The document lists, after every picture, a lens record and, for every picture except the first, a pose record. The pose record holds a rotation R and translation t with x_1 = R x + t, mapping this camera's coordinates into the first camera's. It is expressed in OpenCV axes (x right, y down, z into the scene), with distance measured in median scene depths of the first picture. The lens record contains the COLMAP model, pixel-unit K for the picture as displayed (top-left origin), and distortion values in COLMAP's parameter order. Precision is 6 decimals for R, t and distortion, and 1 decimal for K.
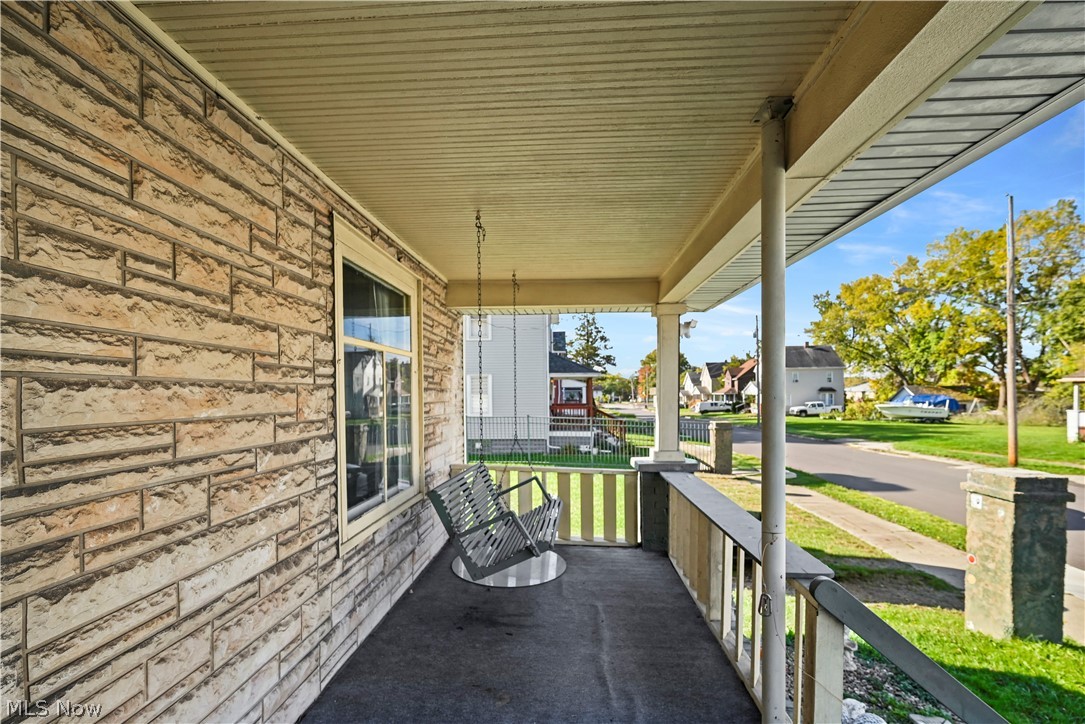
lens RADIAL K [[472.7, 0, 547.7], [0, 472.7, 399.9], [0, 0, 1]] dist [-0.002324, -0.000163]
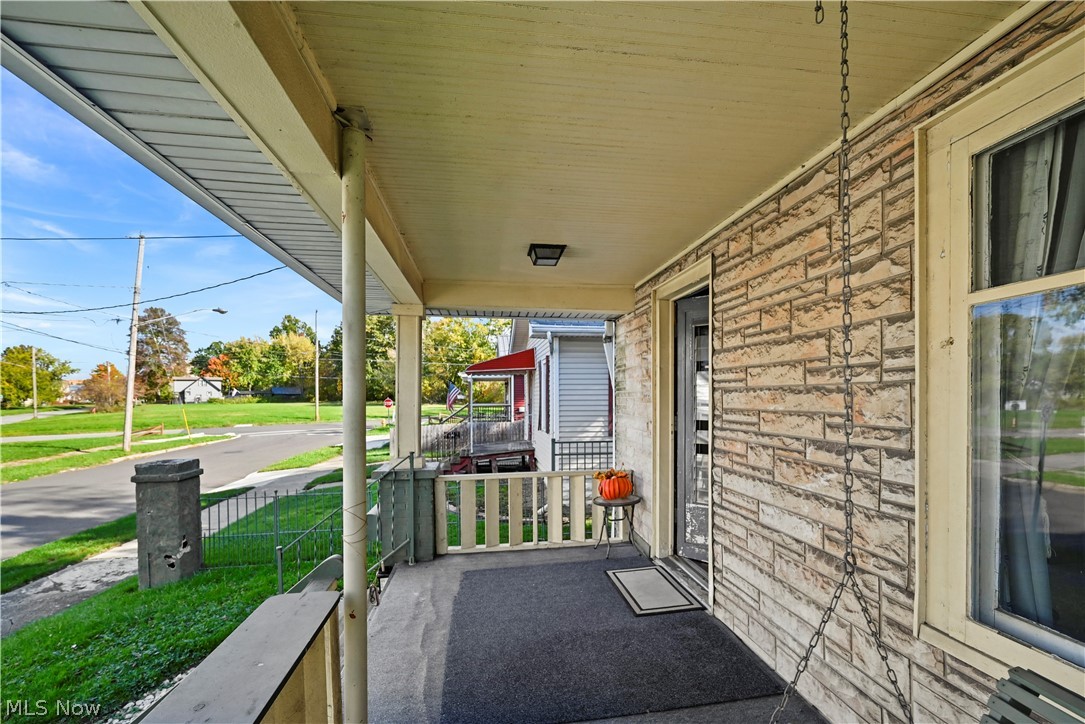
lens RADIAL K [[472.7, 0, 550.8], [0, 472.7, 399.4], [0, 0, 1]] dist [-0.002324, -0.000163]
pose [[-0.979621, 0.011620, -0.200521, 0.277947], [0.007786, 0.999772, 0.019898, -0.030631], [0.200706, 0.017931, -0.979487, 2.129822]]
